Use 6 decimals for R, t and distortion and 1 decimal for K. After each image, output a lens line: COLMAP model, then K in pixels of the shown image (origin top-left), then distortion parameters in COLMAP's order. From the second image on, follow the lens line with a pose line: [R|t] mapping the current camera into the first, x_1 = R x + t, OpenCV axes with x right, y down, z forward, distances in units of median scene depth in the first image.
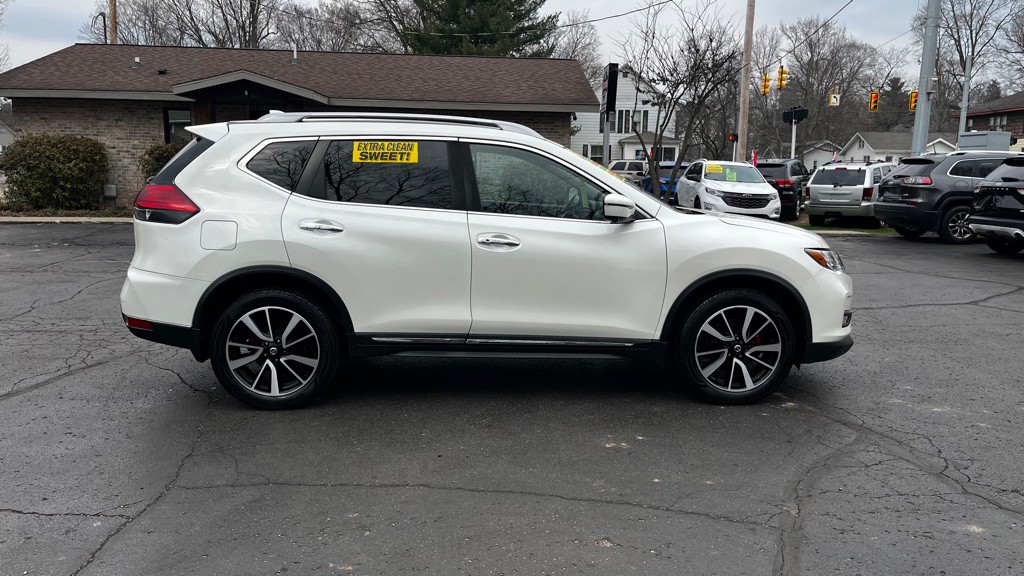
lens RADIAL K [[774.9, 0, 512.0], [0, 774.9, 288.0], [0, 0, 1]] dist [0.070935, -0.088658]
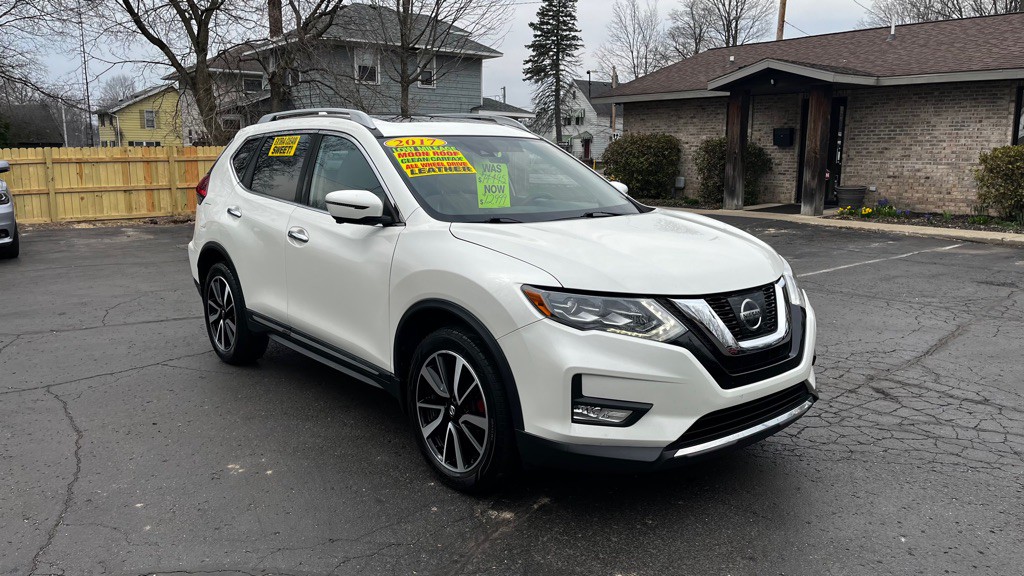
lens RADIAL K [[768.0, 0, 495.9], [0, 768.0, 282.0], [0, 0, 1]] dist [0.068151, -0.083937]
pose [[0.586034, 0.119813, -0.801379, 0.878316], [-0.116682, 0.991178, 0.062862, -0.090292], [0.801841, 0.056667, 0.594844, 0.609705]]
